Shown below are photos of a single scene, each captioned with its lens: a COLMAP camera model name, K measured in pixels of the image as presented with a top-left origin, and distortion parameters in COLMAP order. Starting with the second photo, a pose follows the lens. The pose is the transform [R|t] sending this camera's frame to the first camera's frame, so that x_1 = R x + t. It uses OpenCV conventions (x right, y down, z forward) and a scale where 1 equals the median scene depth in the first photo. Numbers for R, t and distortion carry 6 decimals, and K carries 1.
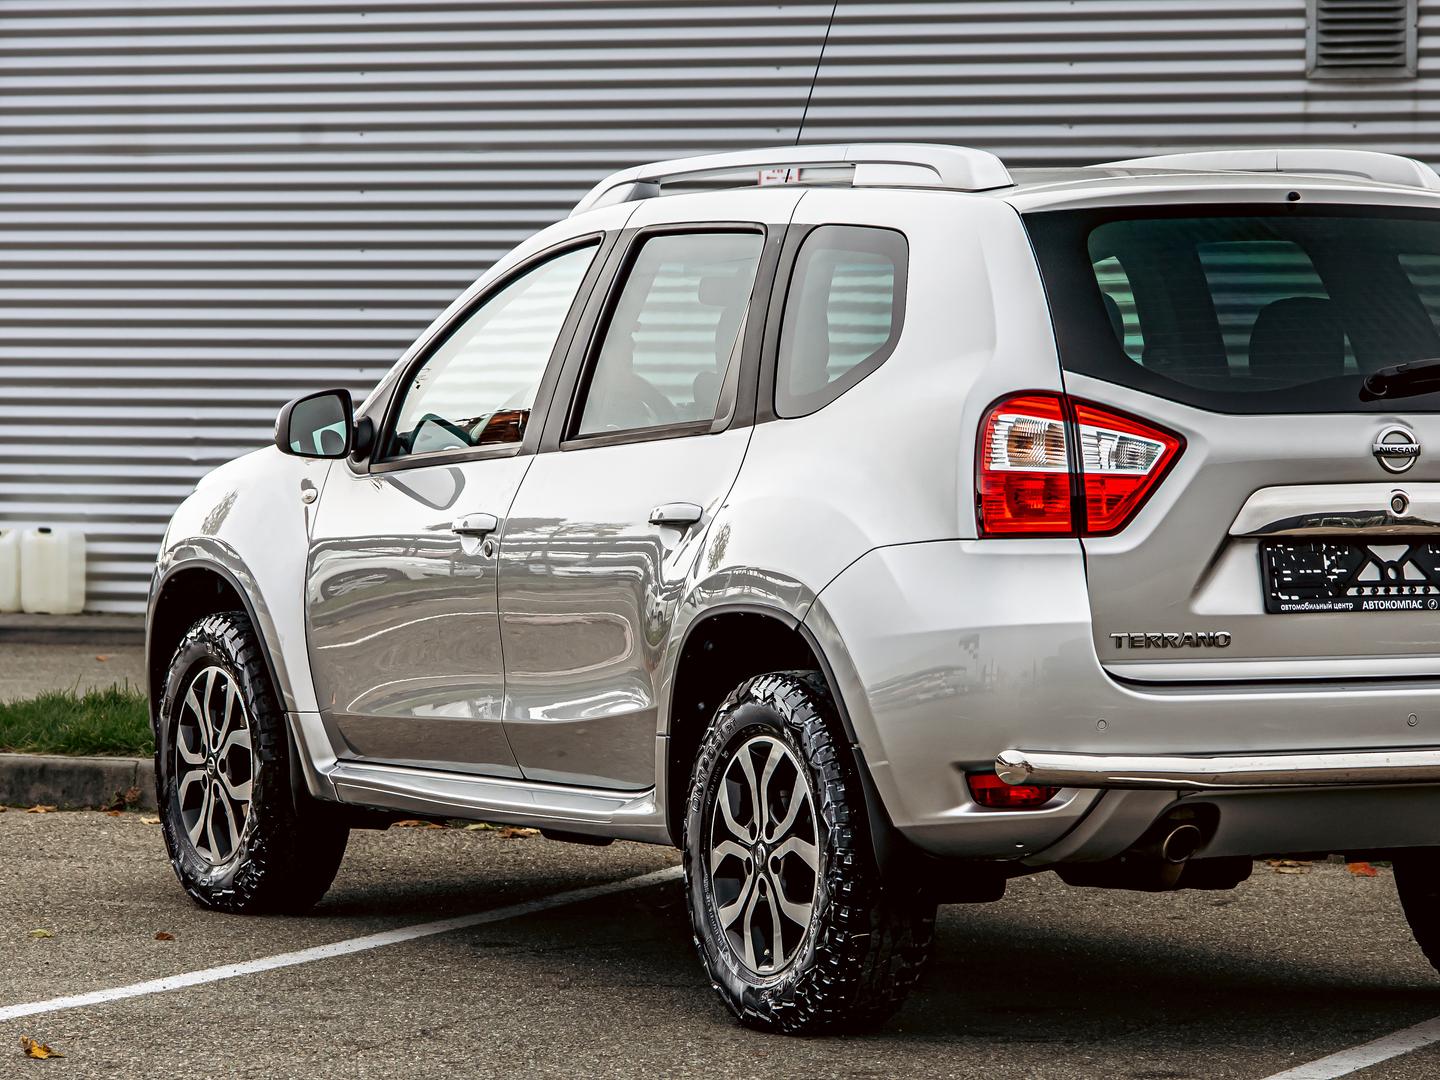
lens RADIAL K [[4504.8, 0, 720.0], [0, 4504.8, 540.0], [0, 0, 1]] dist [-0.059690, -0.058652]
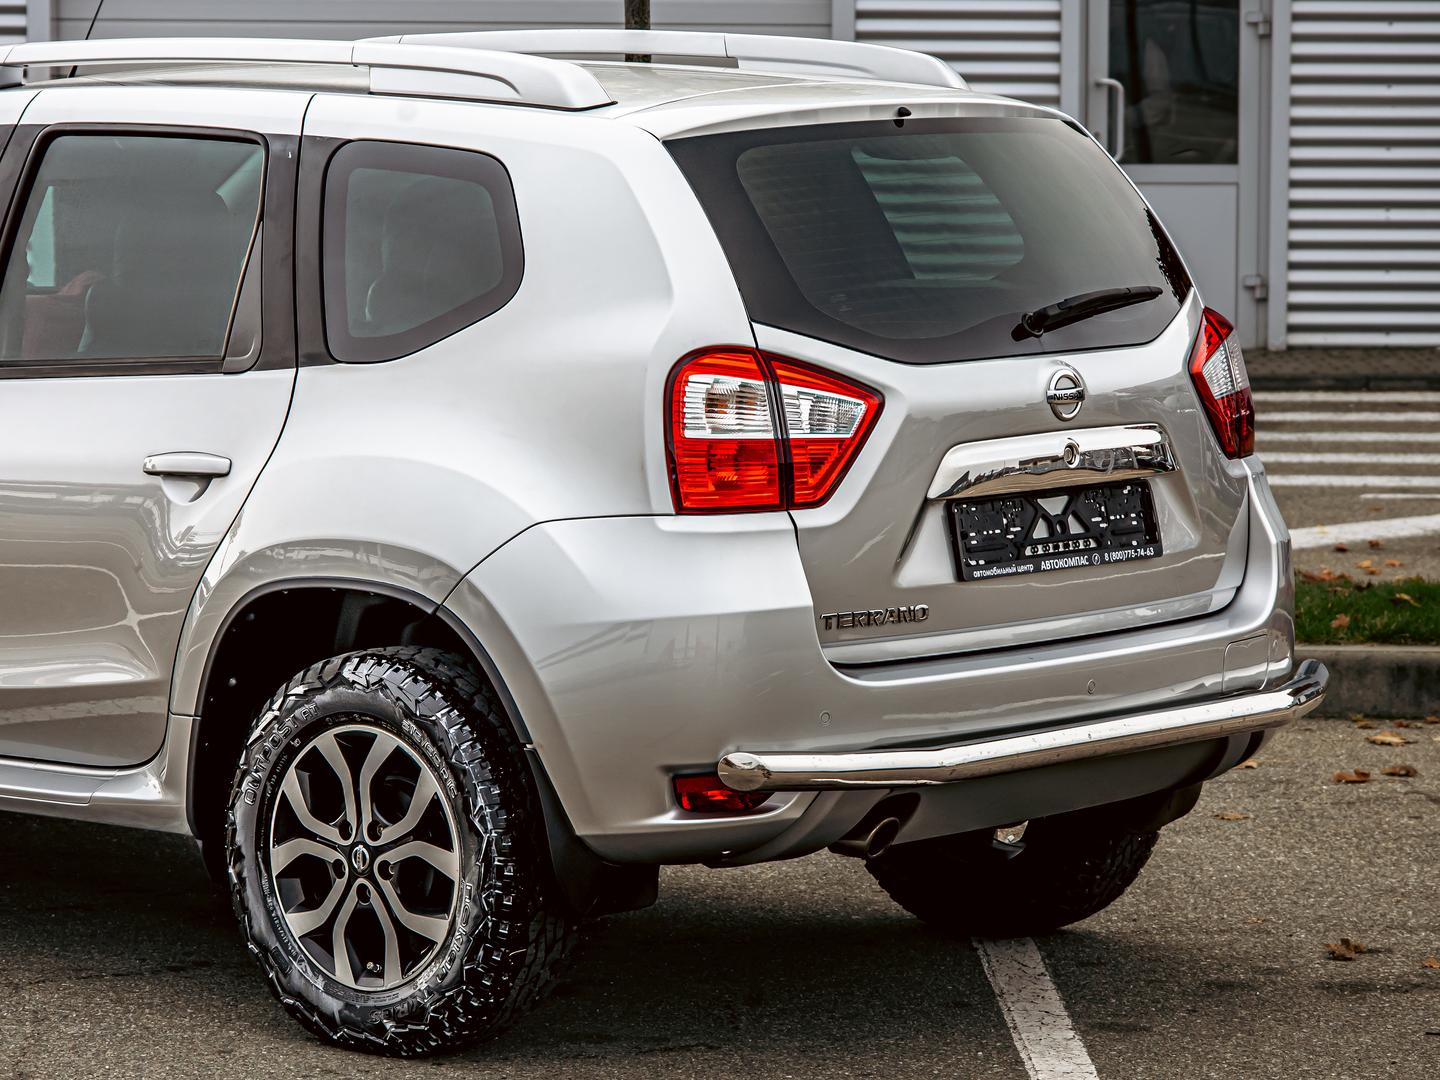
lens RADIAL K [[4504.8, 0, 720.0], [0, 4504.8, 540.0], [0, 0, 1]] dist [-0.059690, -0.058652]
pose [[0.955634, -0.033241, 0.292675, -0.189762], [0.017111, 0.998199, 0.057500, -0.044891], [-0.294059, -0.049941, 0.954482, 0.135922]]
